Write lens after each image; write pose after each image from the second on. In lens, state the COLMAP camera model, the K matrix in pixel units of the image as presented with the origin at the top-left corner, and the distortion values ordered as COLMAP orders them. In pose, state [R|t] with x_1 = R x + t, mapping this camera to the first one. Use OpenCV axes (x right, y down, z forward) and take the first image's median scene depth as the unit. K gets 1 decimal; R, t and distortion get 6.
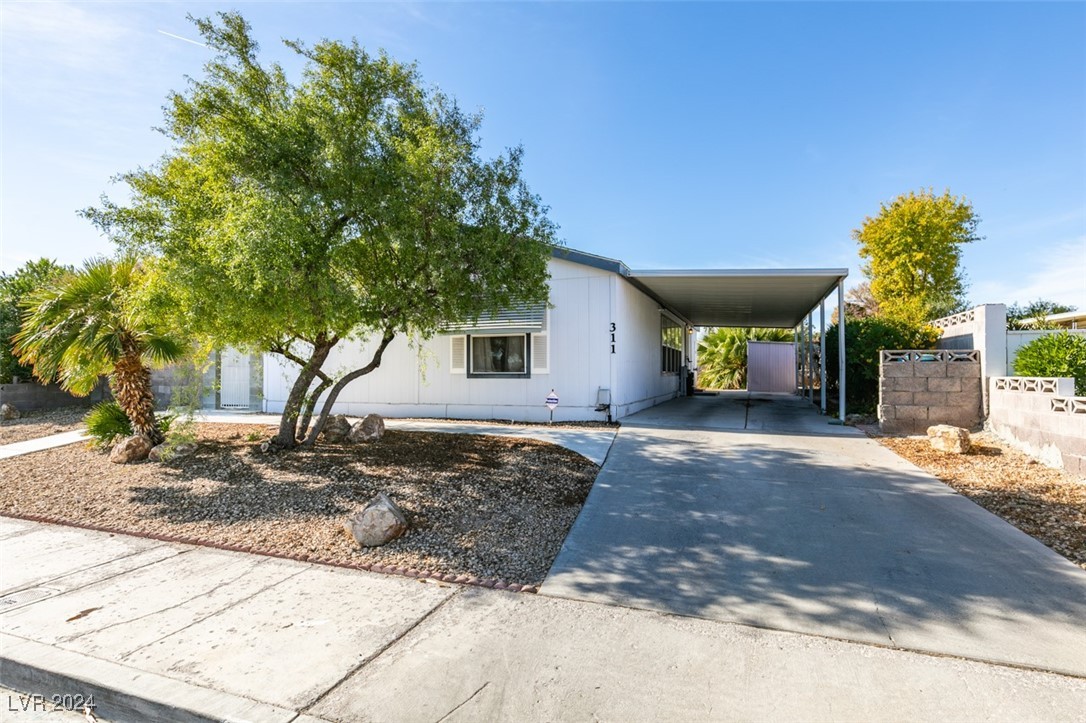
lens RADIAL K [[548.5, 0, 545.6], [0, 548.5, 361.0], [0, 0, 1]] dist [-0.001944, -0.000608]
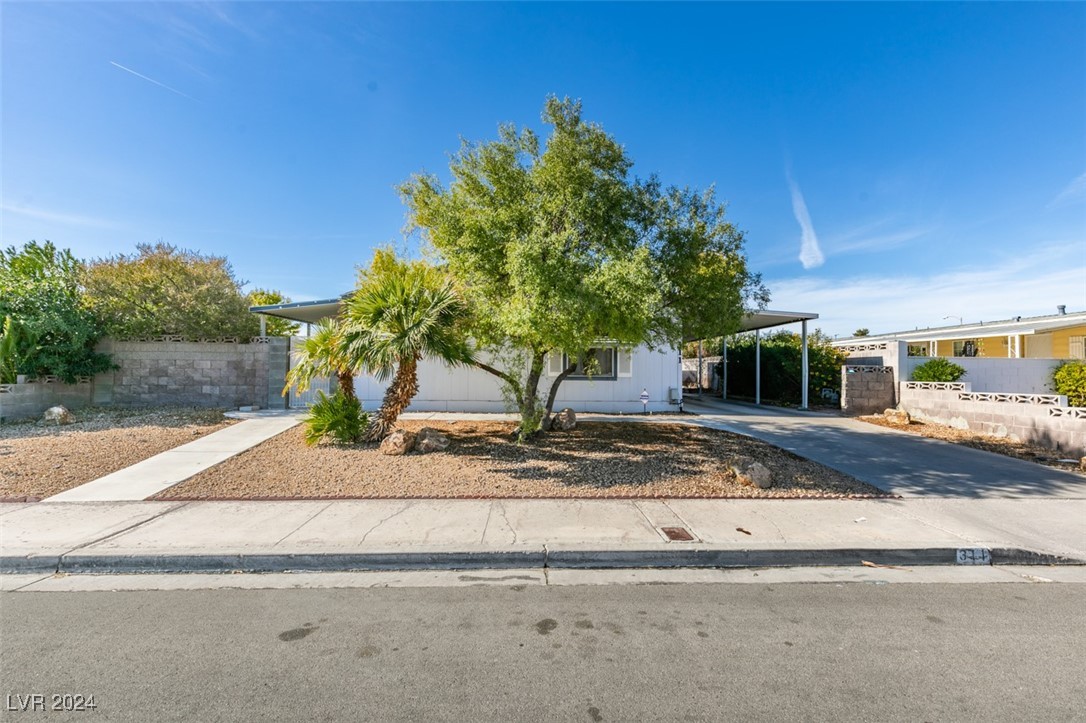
lens RADIAL K [[486.9, 0, 541.2], [0, 486.9, 363.7], [0, 0, 1]] dist [0.003428, -0.000583]
pose [[0.927924, 0.016811, 0.372391, -0.709438], [-0.017676, 0.999843, -0.001092, -0.005579], [-0.372351, -0.005569, 0.928075, -0.035664]]
